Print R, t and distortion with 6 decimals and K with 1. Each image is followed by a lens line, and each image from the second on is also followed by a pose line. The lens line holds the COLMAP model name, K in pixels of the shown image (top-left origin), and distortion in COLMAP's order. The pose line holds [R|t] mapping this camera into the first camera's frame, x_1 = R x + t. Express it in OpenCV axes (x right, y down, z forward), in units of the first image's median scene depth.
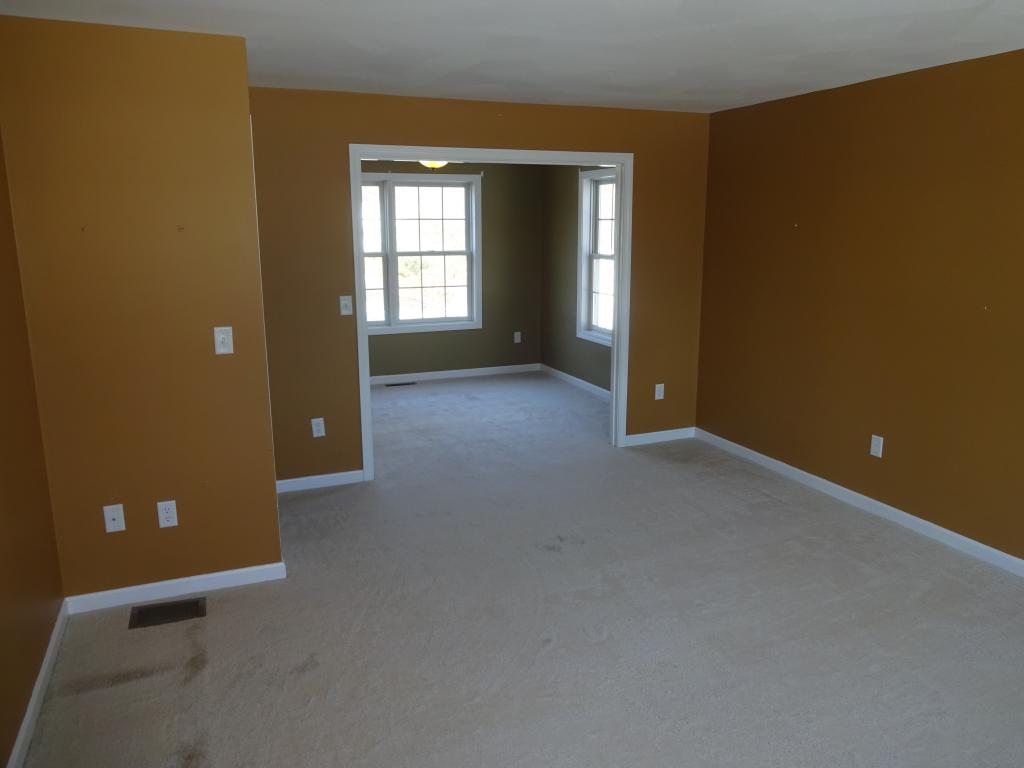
lens RADIAL K [[762.3, 0, 512.0], [0, 762.3, 384.0], [0, 0, 1]] dist [0.005810, -0.005610]
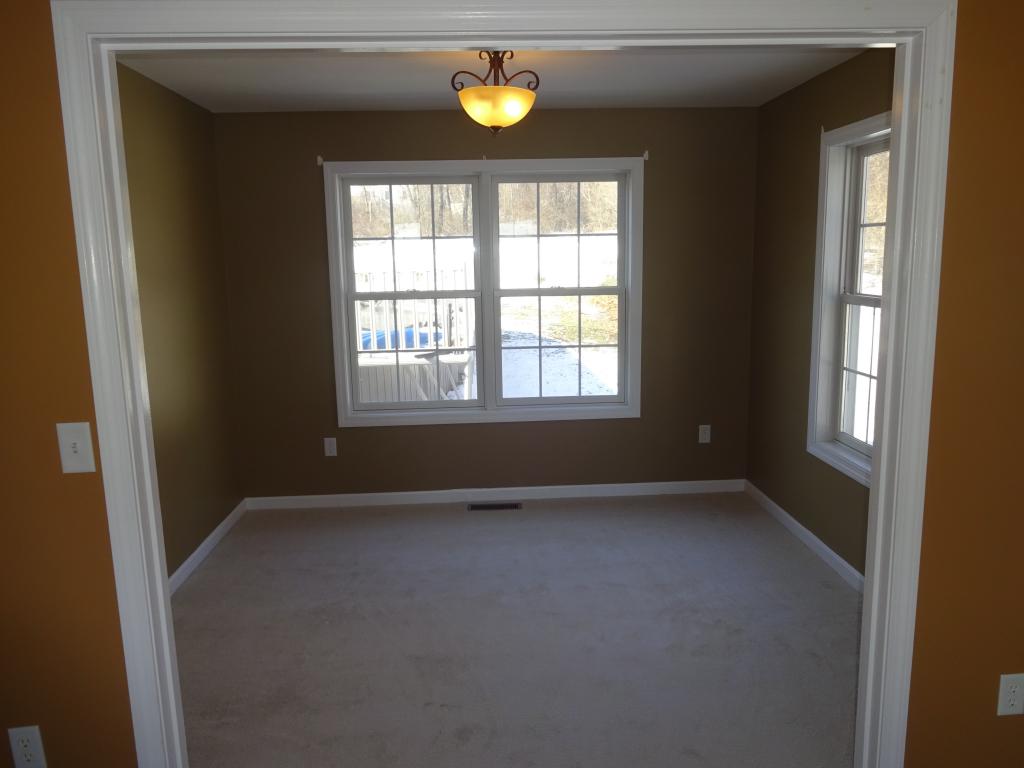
lens RADIAL K [[762.3, 0, 512.0], [0, 762.3, 384.0], [0, 0, 1]] dist [0.005810, -0.005610]
pose [[0.943342, 0.039363, -0.329480, 0.062874], [-0.051634, 0.998257, -0.028570, -0.080286], [0.327782, 0.043963, 0.943730, 0.427657]]
